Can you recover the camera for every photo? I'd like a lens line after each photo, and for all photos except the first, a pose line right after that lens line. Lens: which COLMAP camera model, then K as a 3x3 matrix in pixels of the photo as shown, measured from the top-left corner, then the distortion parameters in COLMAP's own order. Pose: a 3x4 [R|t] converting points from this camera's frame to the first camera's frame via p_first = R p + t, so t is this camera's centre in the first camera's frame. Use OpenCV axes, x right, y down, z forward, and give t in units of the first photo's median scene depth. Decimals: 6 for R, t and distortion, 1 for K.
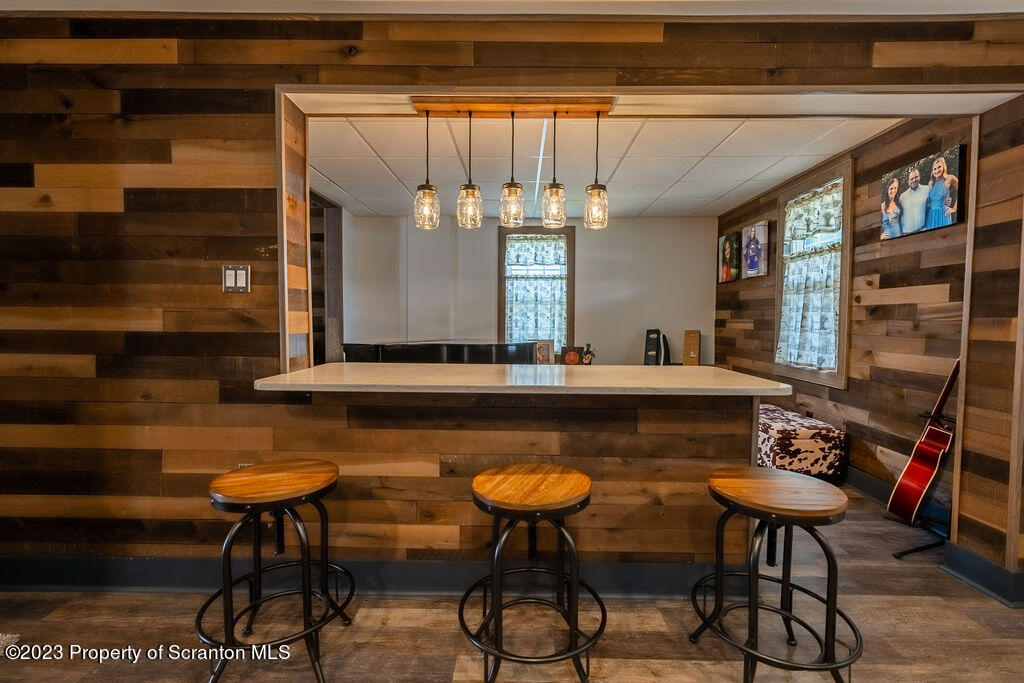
lens RADIAL K [[459.8, 0, 511.0], [0, 459.8, 340.9], [0, 0, 1]] dist [0.000778, -0.000026]
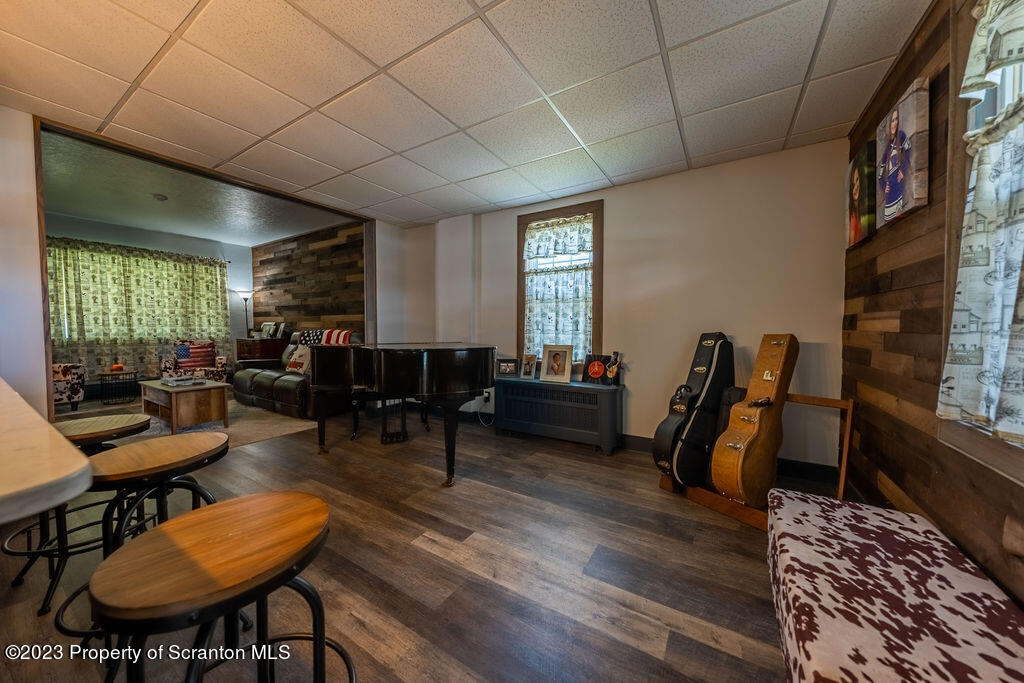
lens RADIAL K [[348.1, 0, 513.6], [0, 348.1, 339.1], [0, 0, 1]] dist [-0.005082, -0.000305]
pose [[0.864312, 0.011976, -0.502814, 0.344594], [-0.019106, 0.999777, -0.009030, -0.006800], [0.502593, 0.017412, 0.864348, 0.473576]]
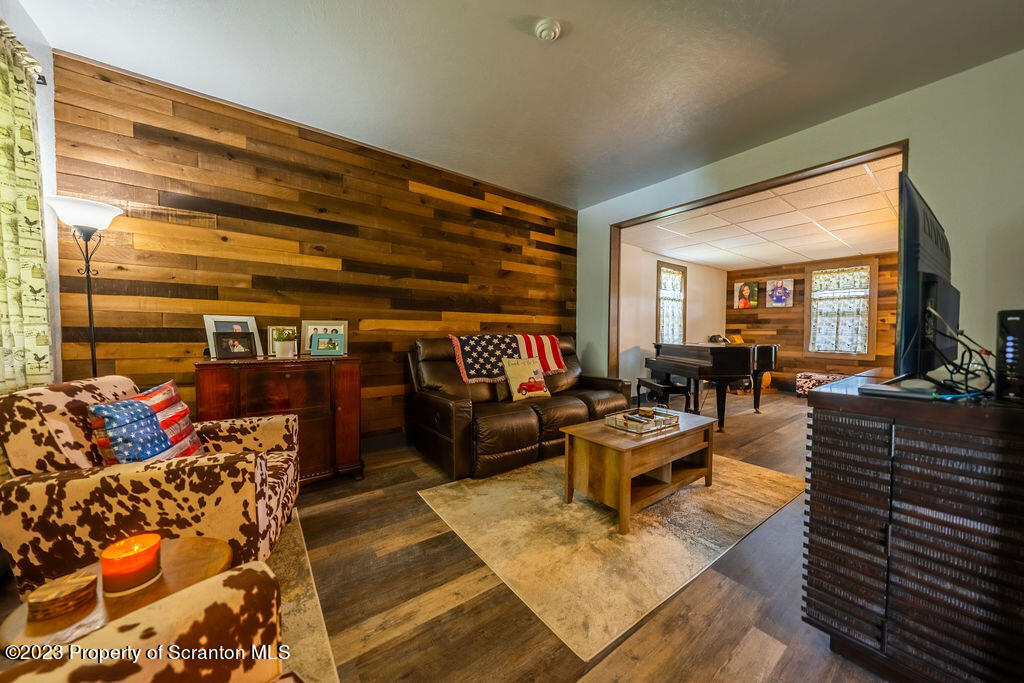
lens RADIAL K [[348.1, 0, 515.4], [0, 348.1, 341.3], [0, 0, 1]] dist [-0.005082, -0.000305]
pose [[0.787838, -0.016226, 0.615668, -1.136755], [0.024266, 0.999694, -0.004705, -0.015444], [-0.615404, 0.018647, 0.787991, 0.505164]]
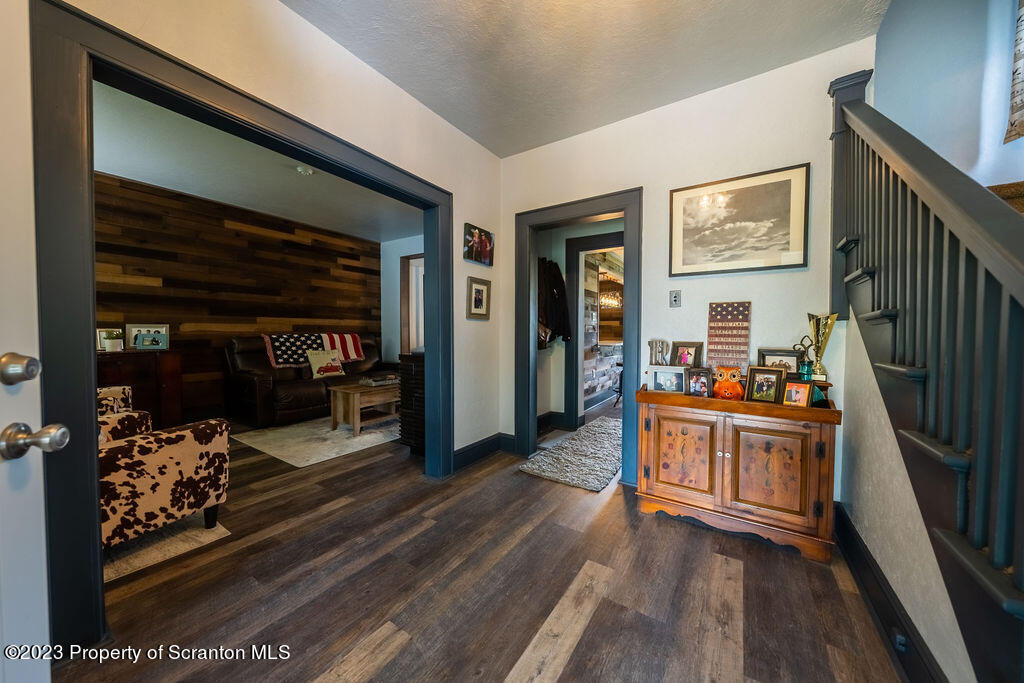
lens RADIAL K [[348.1, 0, 516.3], [0, 348.1, 340.6], [0, 0, 1]] dist [-0.005082, -0.000305]
pose [[0.526176, -0.025645, 0.849989, -1.254646], [0.037174, 0.999283, 0.007138, 0.001542], [-0.849563, 0.027842, 0.526752, 0.046323]]
